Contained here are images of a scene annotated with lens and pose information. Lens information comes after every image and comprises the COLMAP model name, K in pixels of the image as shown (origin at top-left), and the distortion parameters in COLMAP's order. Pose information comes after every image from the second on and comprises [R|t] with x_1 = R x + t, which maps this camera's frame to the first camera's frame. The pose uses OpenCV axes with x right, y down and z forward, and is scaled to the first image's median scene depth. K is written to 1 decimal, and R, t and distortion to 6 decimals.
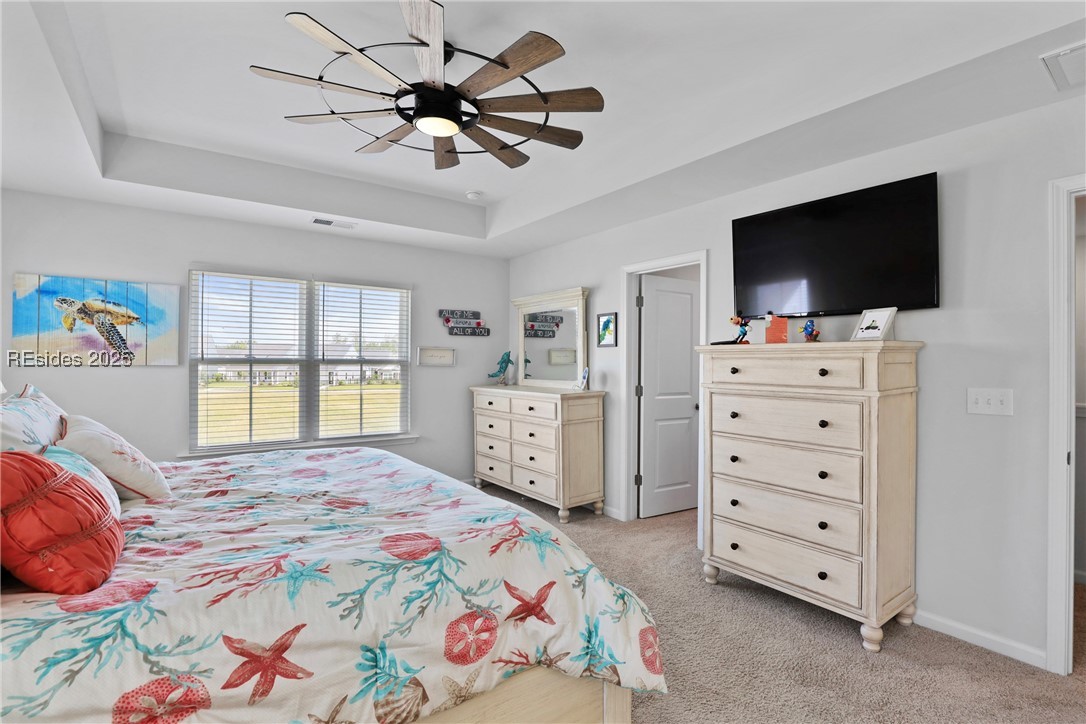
lens RADIAL K [[502.4, 0, 548.8], [0, 502.4, 361.6], [0, 0, 1]] dist [-0.035328, 0.006116]
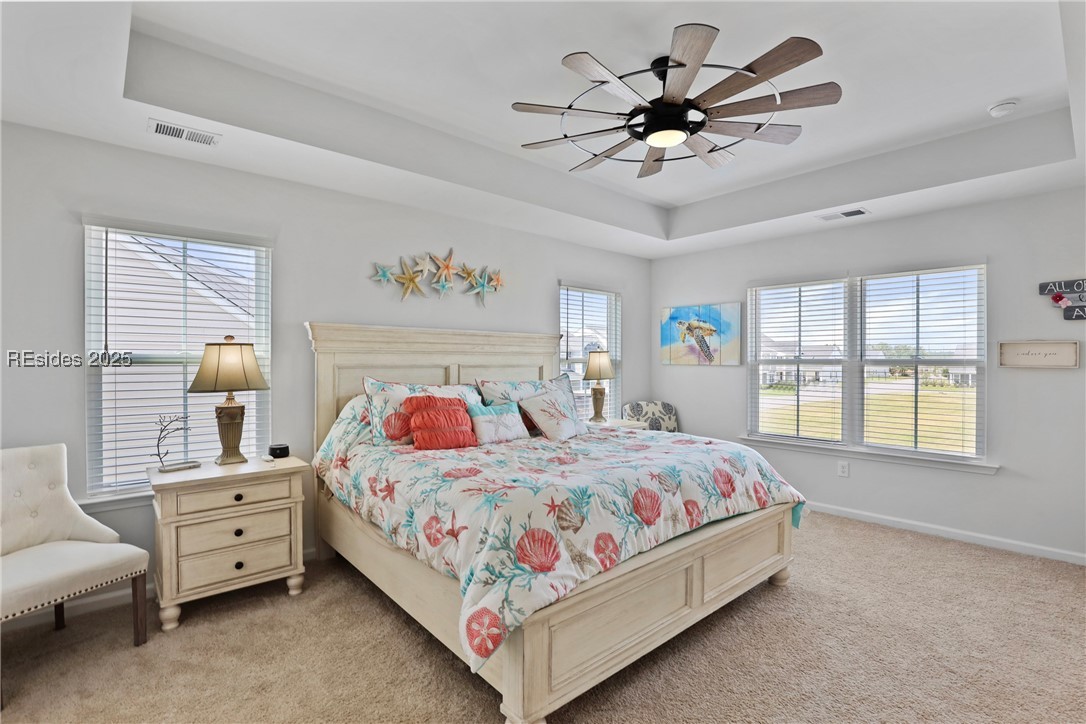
lens RADIAL K [[502.4, 0, 548.8], [0, 502.4, 361.6], [0, 0, 1]] dist [-0.035328, 0.006116]
pose [[0.106444, -0.003903, -0.994311, 0.484868], [0.000331, 0.999992, -0.003890, 0.003174], [0.994319, 0.000085, 0.106445, 0.386772]]
